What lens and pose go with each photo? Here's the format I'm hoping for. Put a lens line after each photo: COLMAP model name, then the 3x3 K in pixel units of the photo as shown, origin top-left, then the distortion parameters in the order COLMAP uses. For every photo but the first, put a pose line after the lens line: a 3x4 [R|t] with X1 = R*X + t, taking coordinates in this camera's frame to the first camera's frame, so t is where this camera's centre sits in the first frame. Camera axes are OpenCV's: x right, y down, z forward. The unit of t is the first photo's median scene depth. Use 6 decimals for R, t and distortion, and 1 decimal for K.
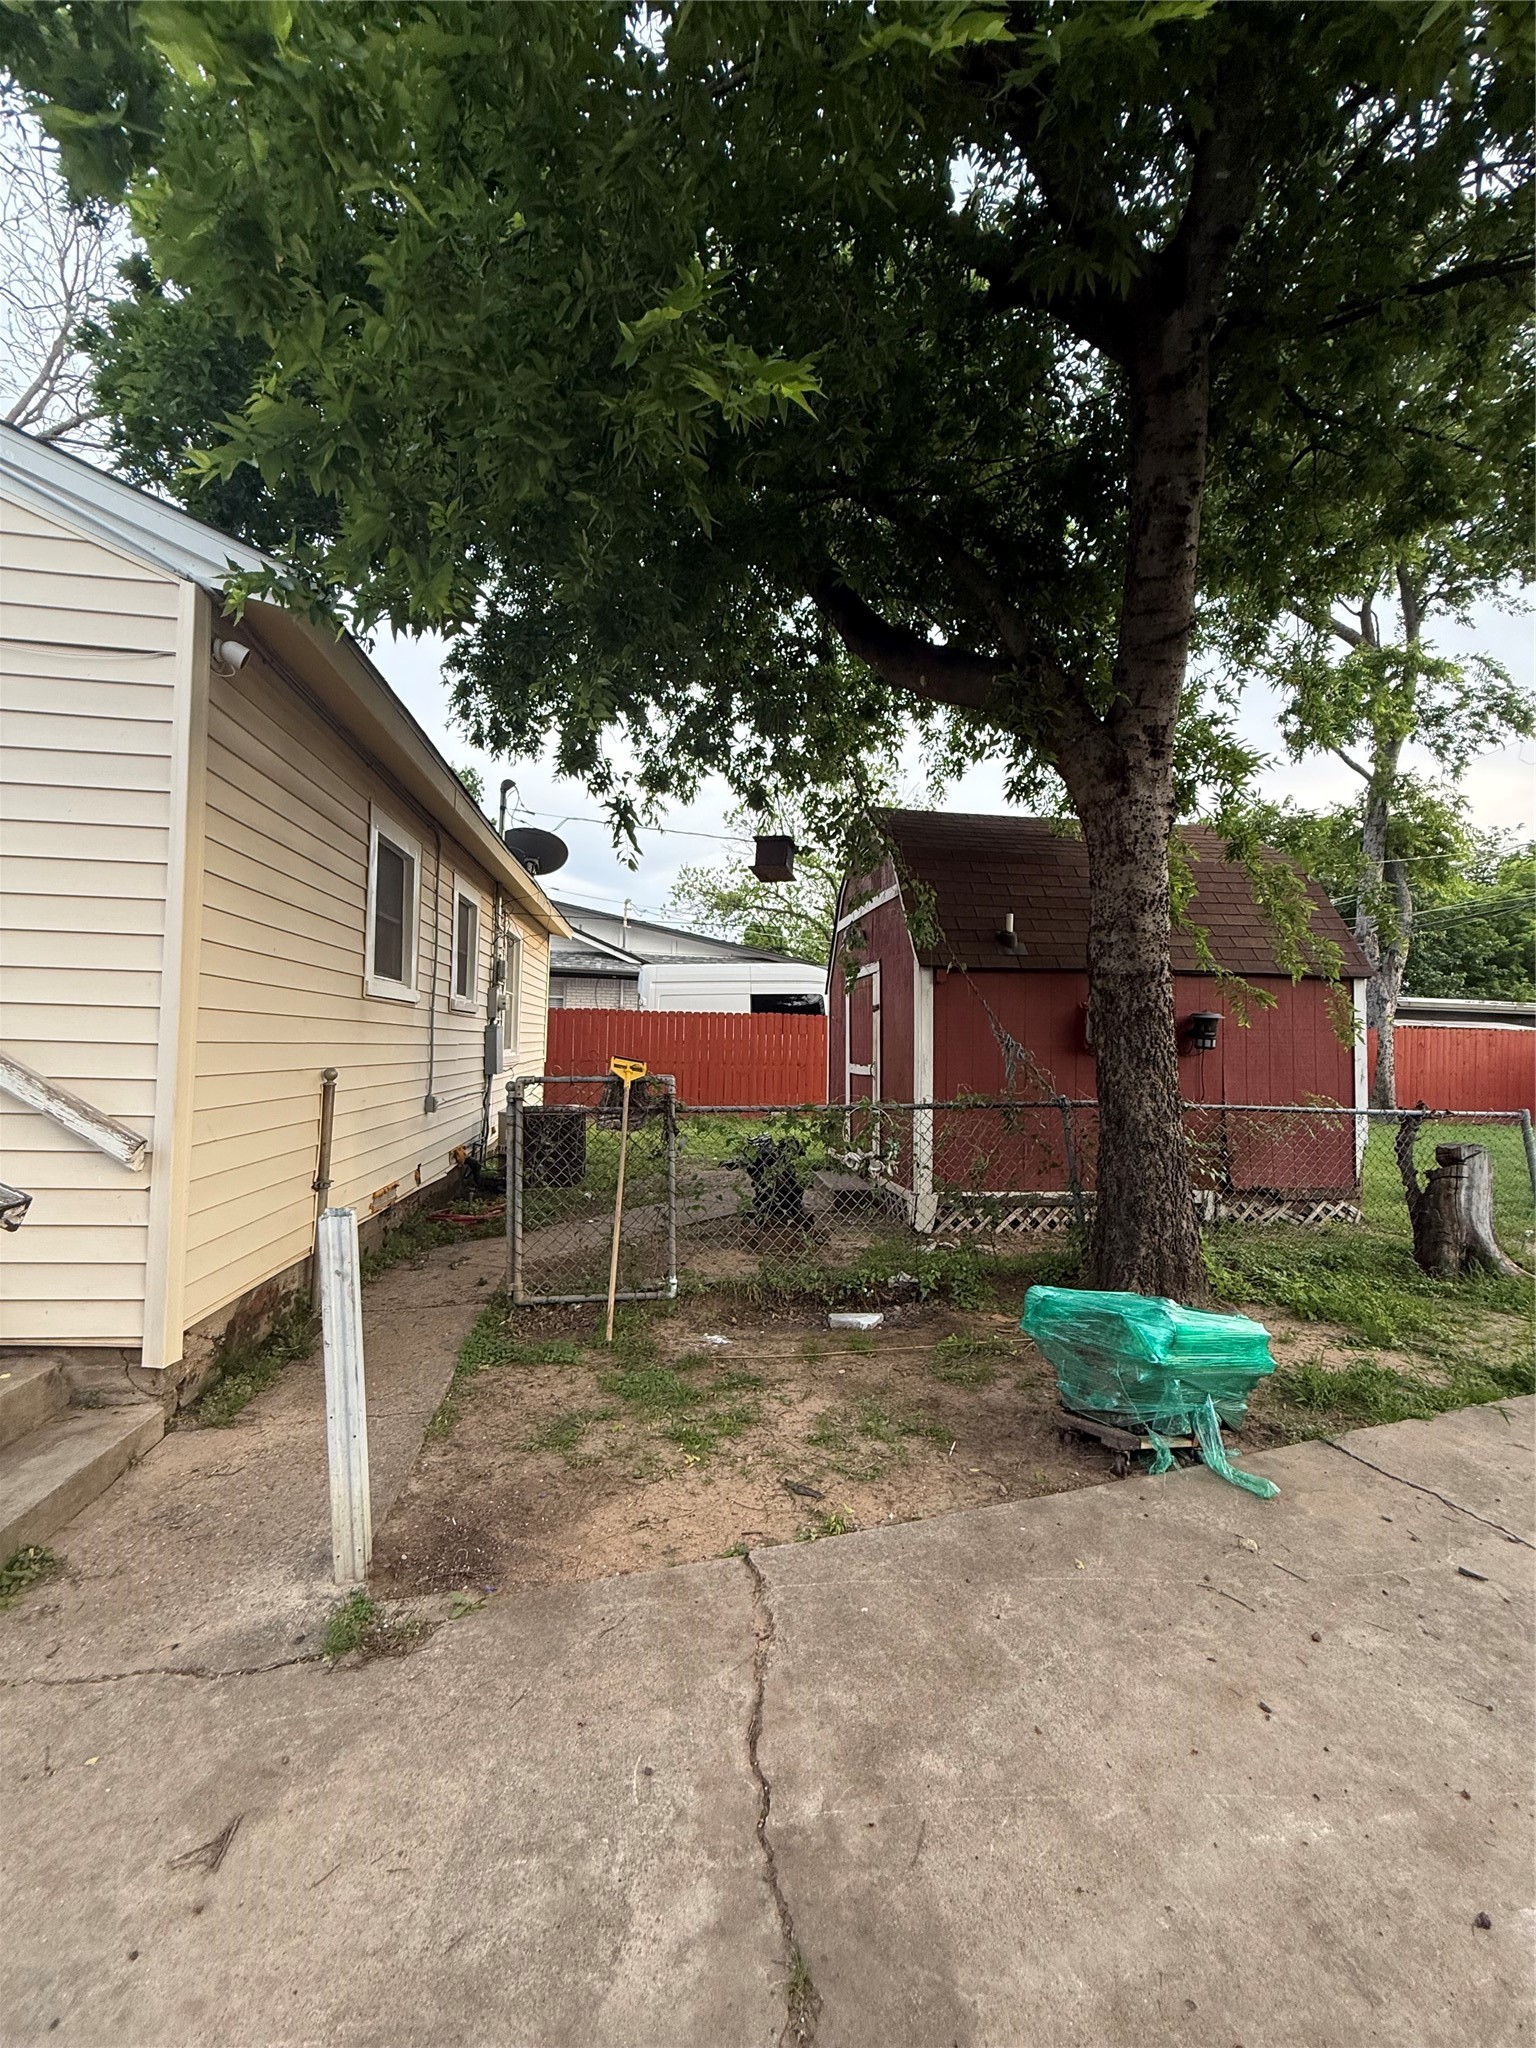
lens RADIAL K [[817.2, 0, 766.7], [0, 817.2, 1019.7], [0, 0, 1]] dist [-0.000886, -0.000101]
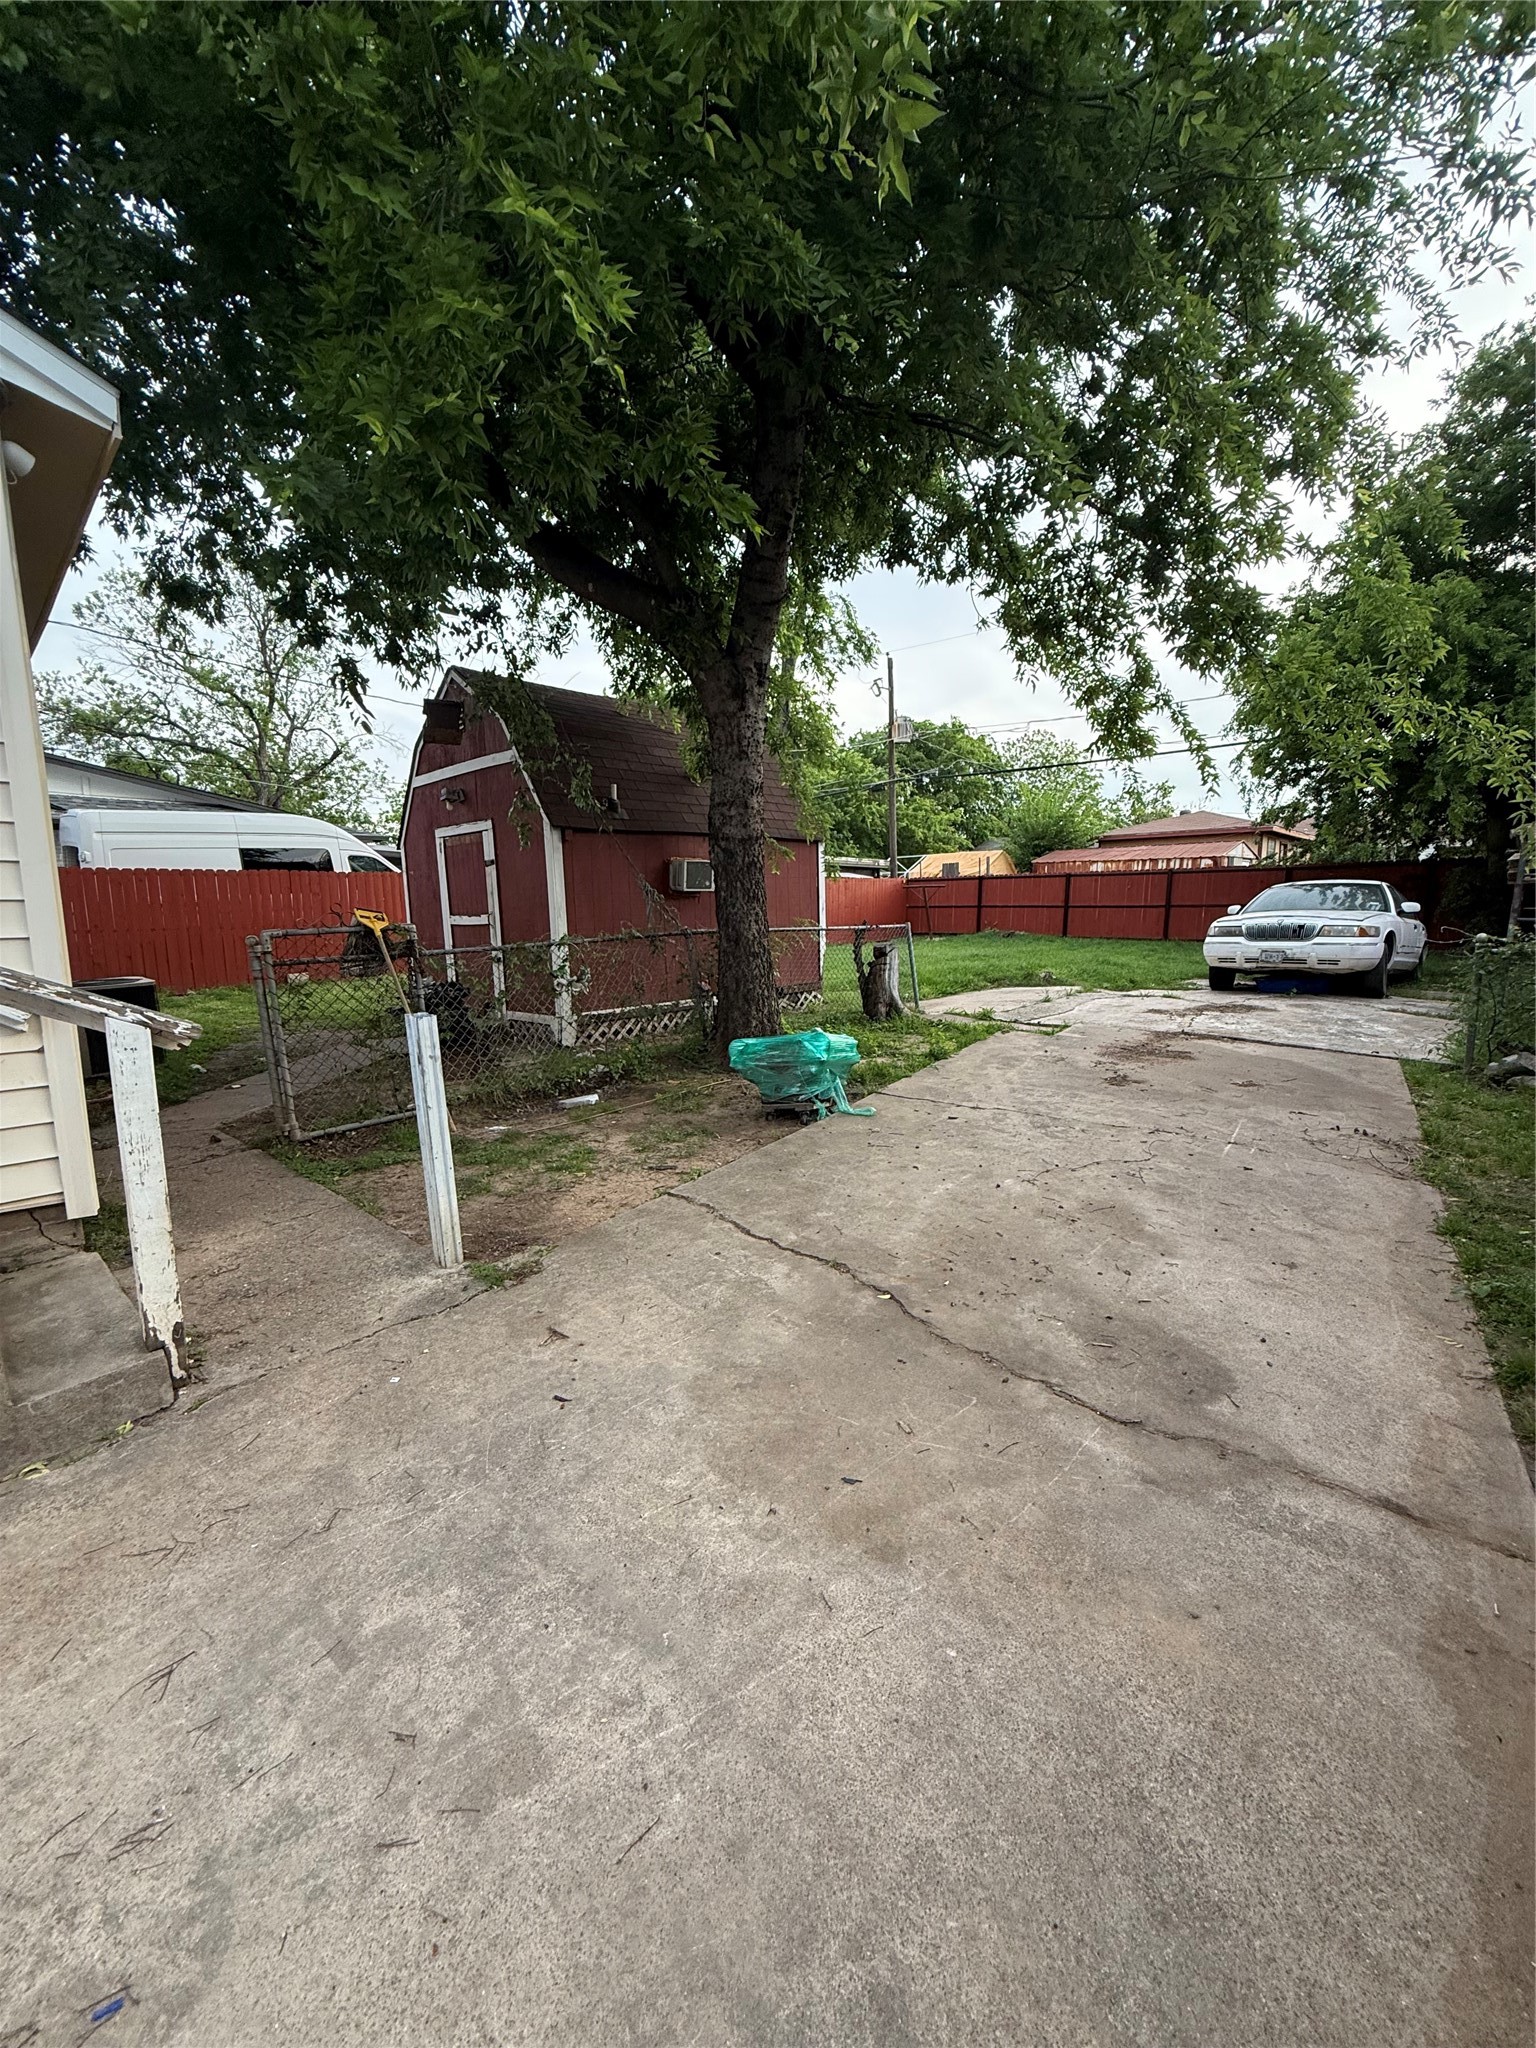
lens RADIAL K [[817.2, 0, 766.7], [0, 817.2, 1019.7], [0, 0, 1]] dist [-0.000886, -0.000101]
pose [[0.785624, -0.118878, 0.607176, -0.614168], [0.012054, 0.984122, 0.177083, 0.007697], [-0.618587, -0.131802, 0.774583, -0.274977]]
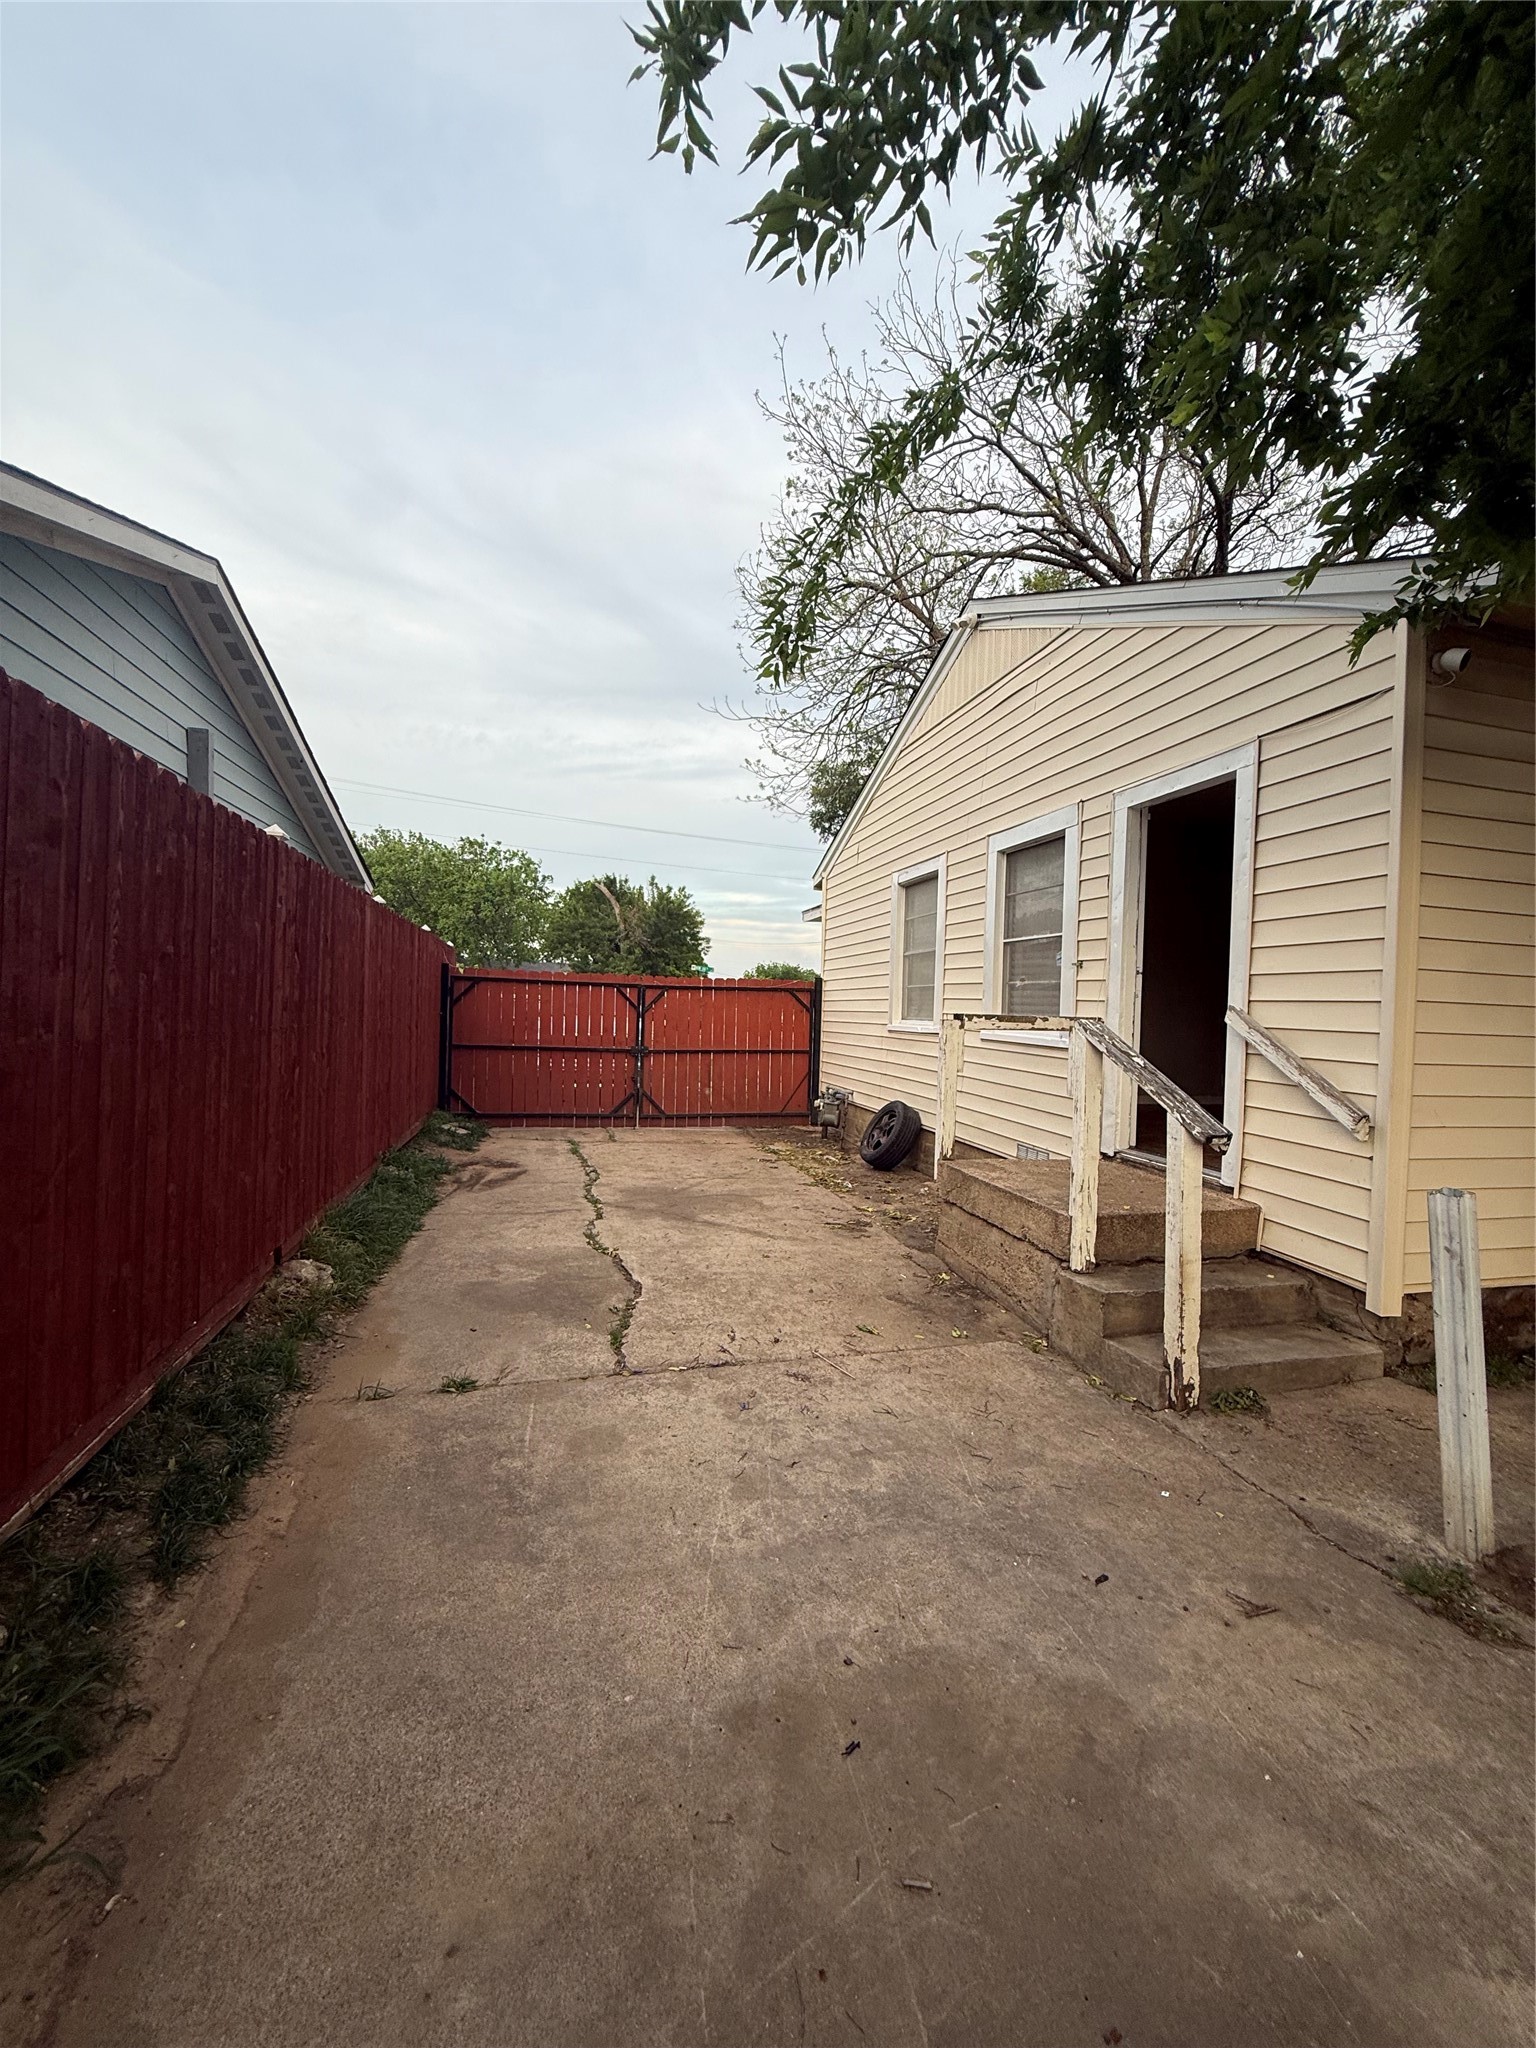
lens RADIAL K [[817.2, 0, 766.7], [0, 817.2, 1019.7], [0, 0, 1]] dist [-0.000886, -0.000101]
pose [[0.111459, -0.005379, -0.993754, 0.279500], [0.001071, 0.999985, -0.005293, 0.014696], [0.993768, -0.000474, 0.111463, 0.015307]]
